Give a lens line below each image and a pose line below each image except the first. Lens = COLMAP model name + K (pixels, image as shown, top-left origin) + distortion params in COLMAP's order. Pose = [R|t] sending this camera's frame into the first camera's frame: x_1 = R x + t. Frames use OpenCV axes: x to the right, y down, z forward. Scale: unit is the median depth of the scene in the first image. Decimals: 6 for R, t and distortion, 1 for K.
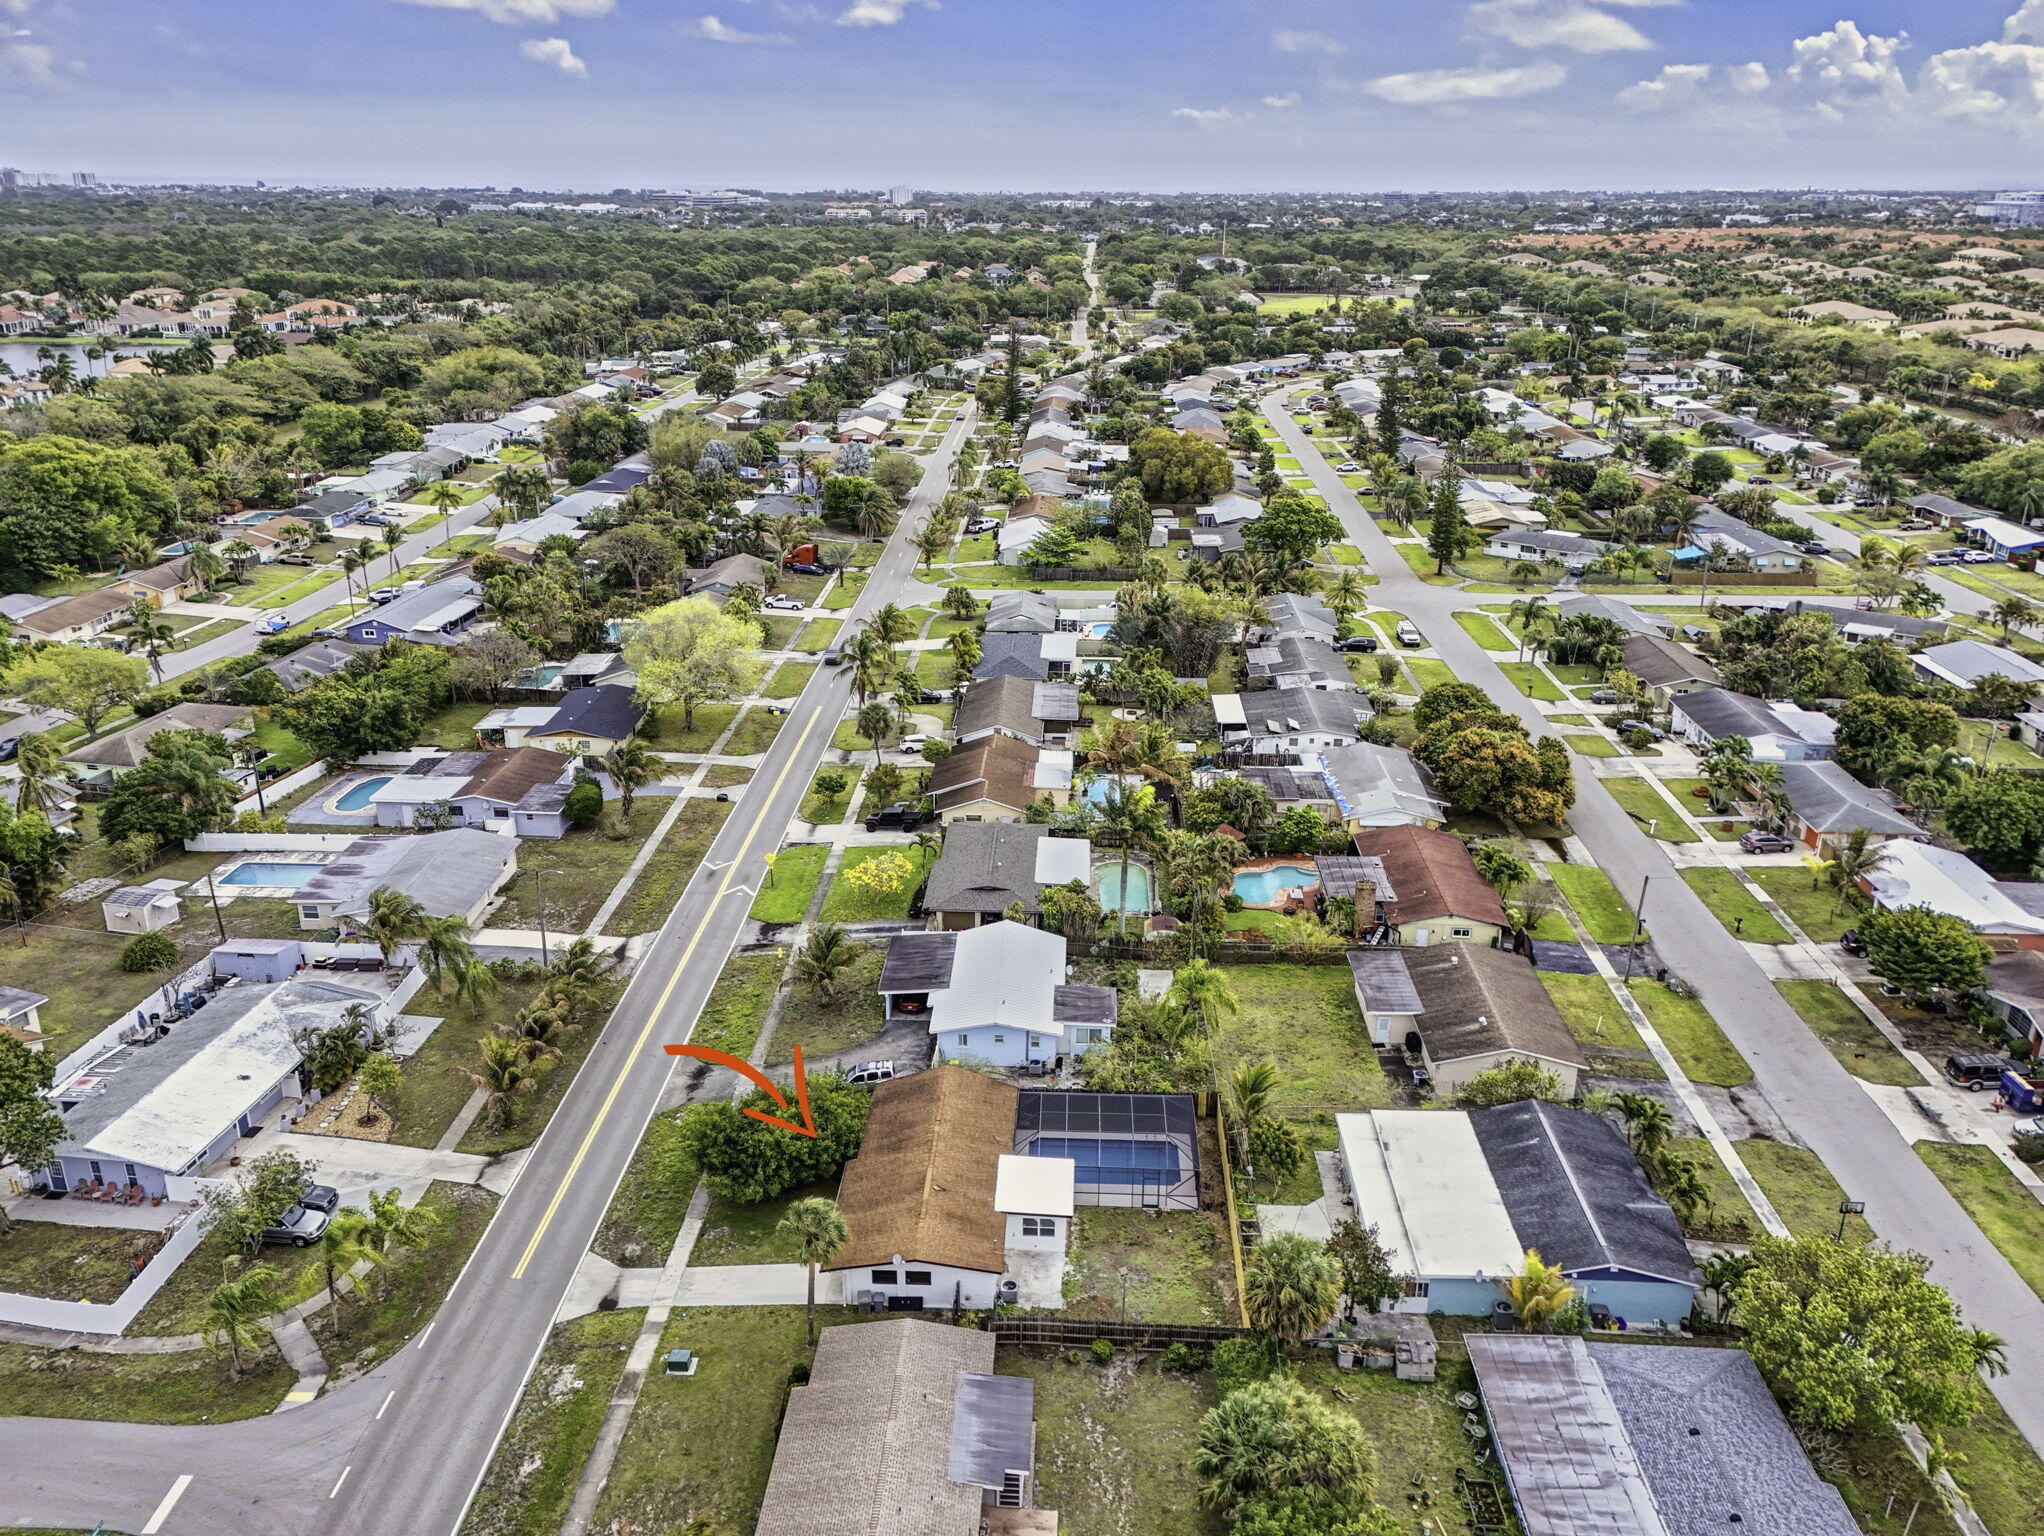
lens RADIAL K [[1557.2, 0, 1022.0], [0, 1557.2, 768.0], [0, 0, 1]] dist [0.070426, -0.060151]
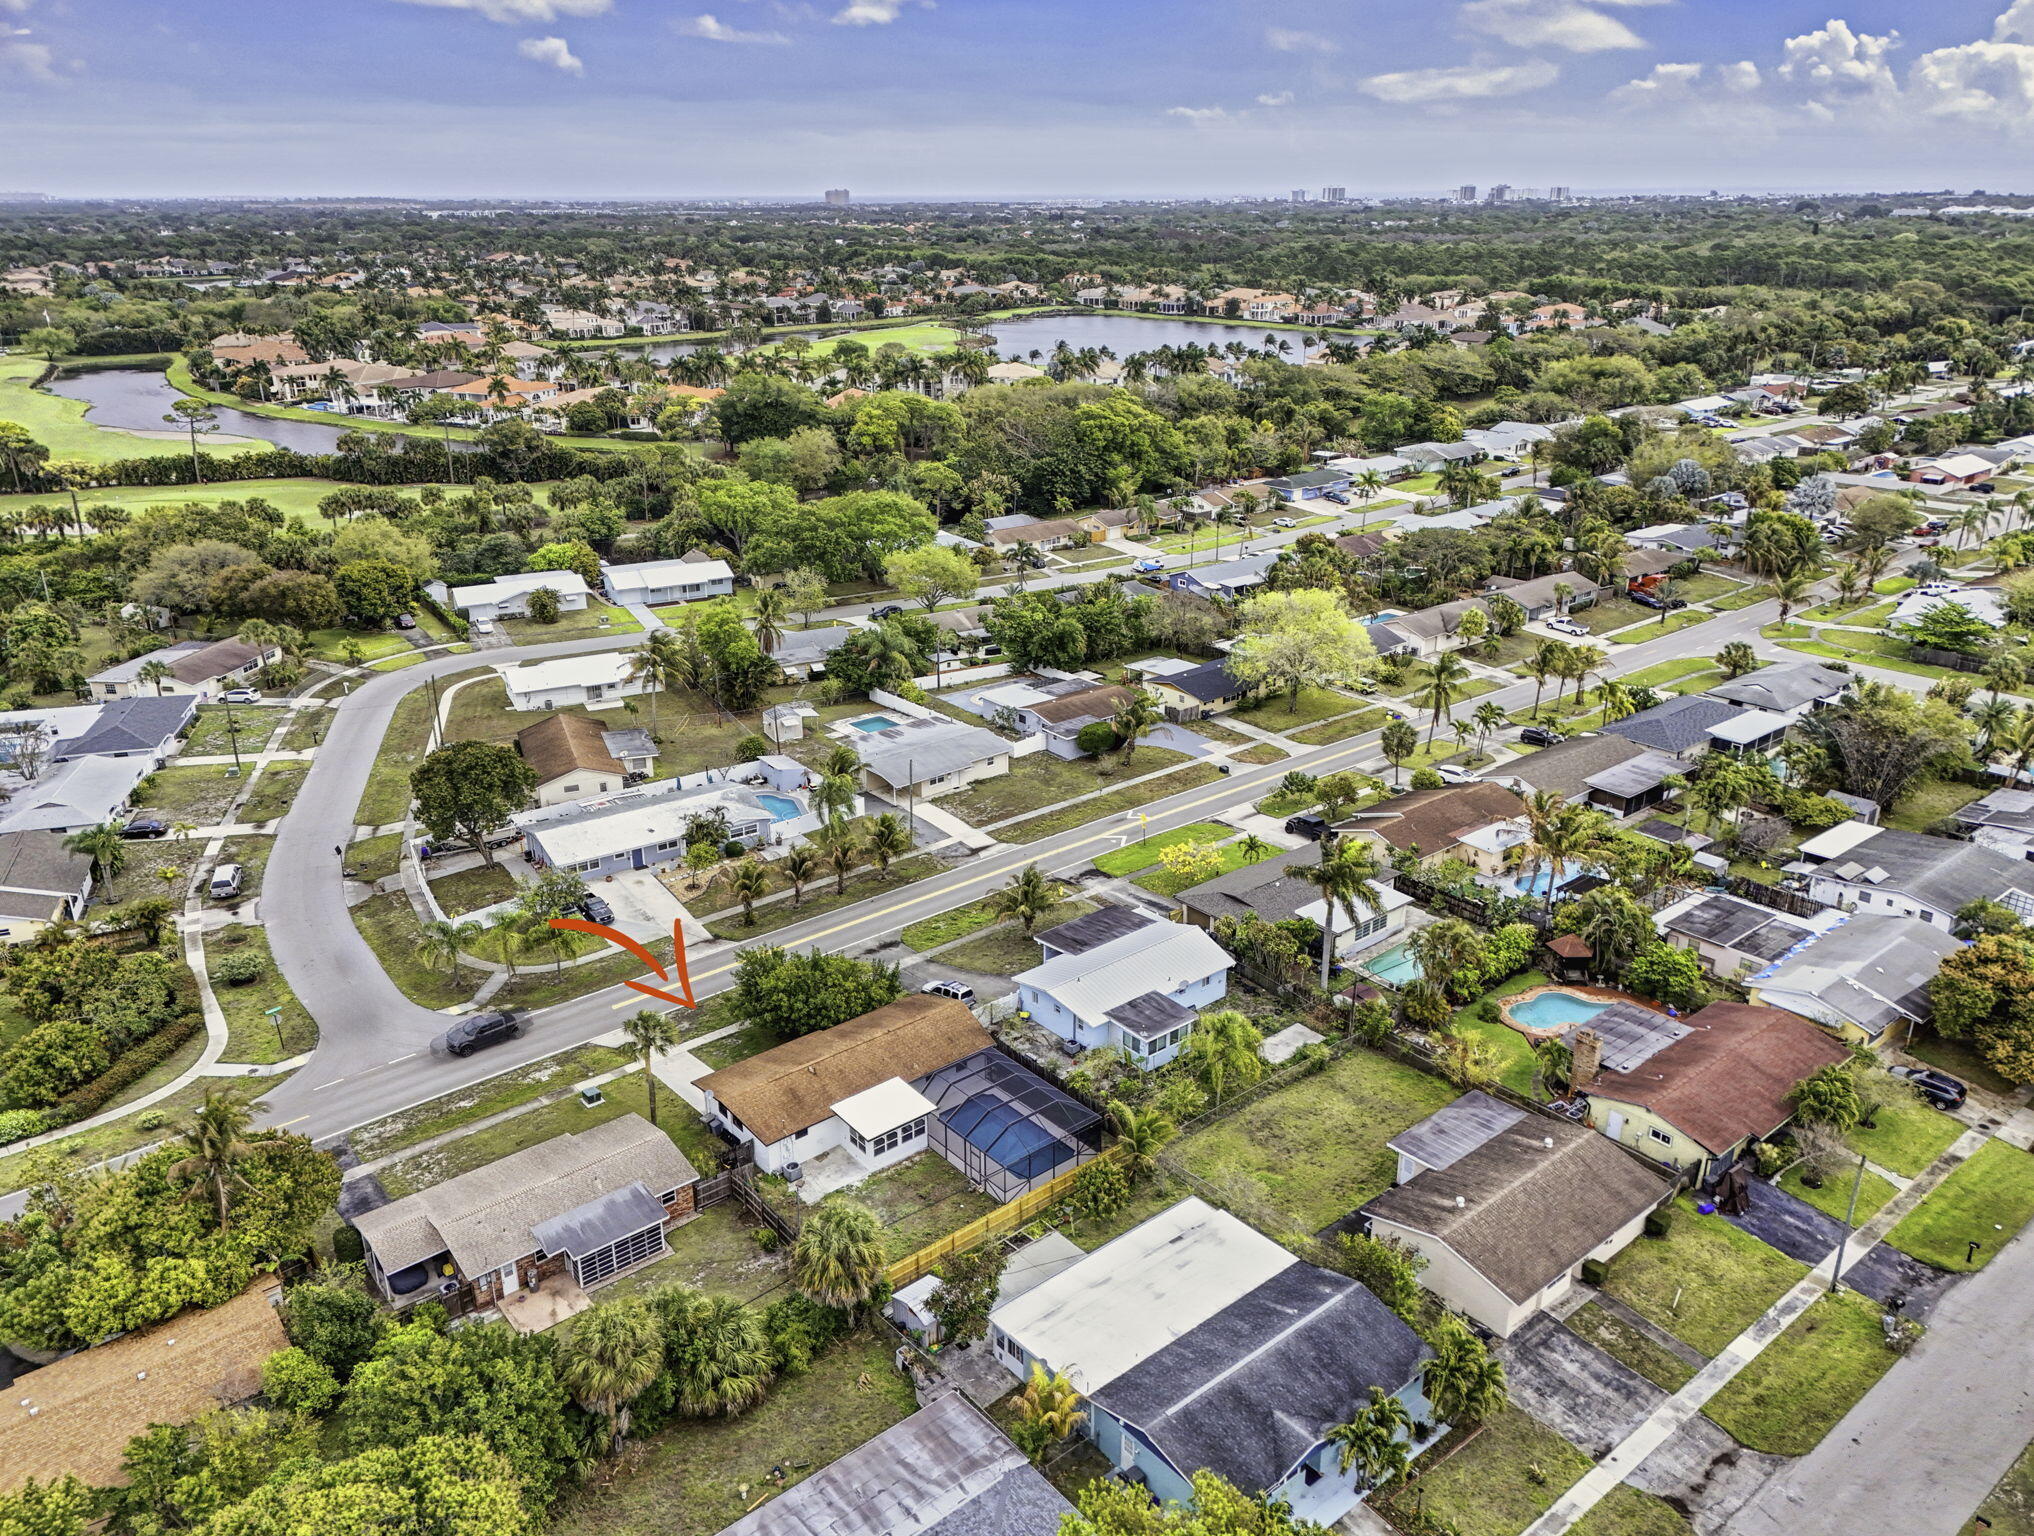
lens RADIAL K [[1490.6, 0, 1017.0], [0, 1490.6, 768.0], [0, 0, 1]] dist [0.110102, -0.150965]
pose [[0.667345, 0.255796, -0.699441, 0.488536], [-0.250067, 0.961602, 0.113080, -0.070432], [0.701510, 0.099444, 0.705687, 0.191492]]
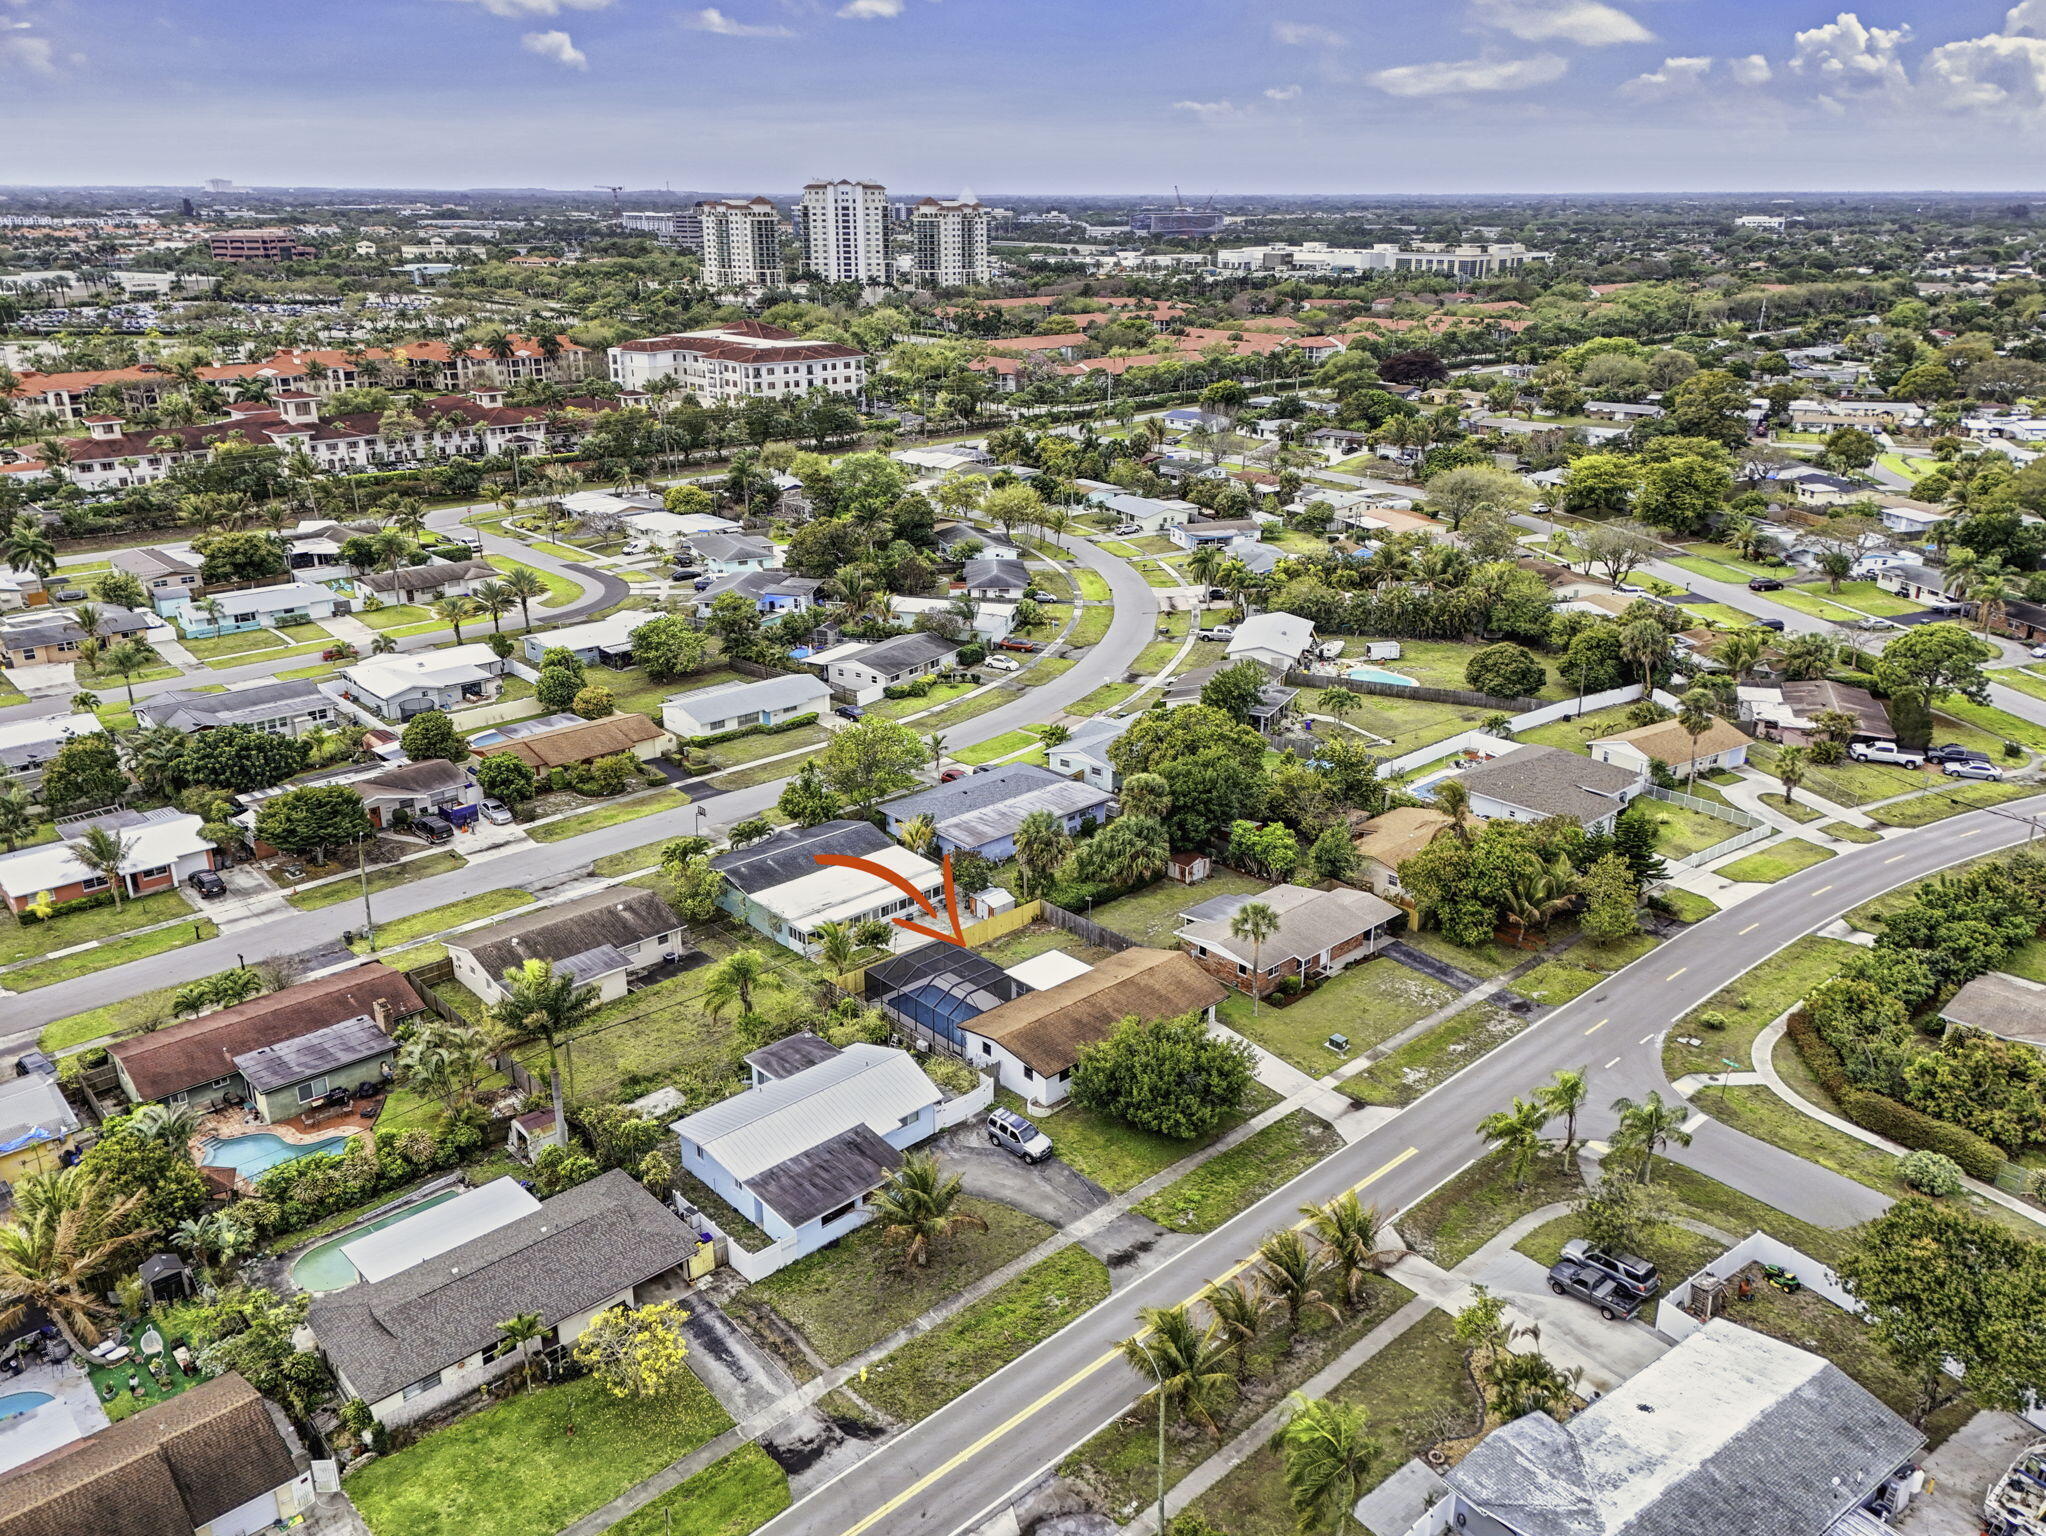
lens RADIAL K [[1558.7, 0, 1023.0], [0, 1558.7, 768.0], [0, 0, 1]] dist [0.070426, -0.060151]
pose [[-0.708667, -0.248798, 0.660220, -0.510709], [0.243023, 0.792421, 0.559472, -0.385499], [-0.662368, 0.556928, -0.501098, 1.018541]]
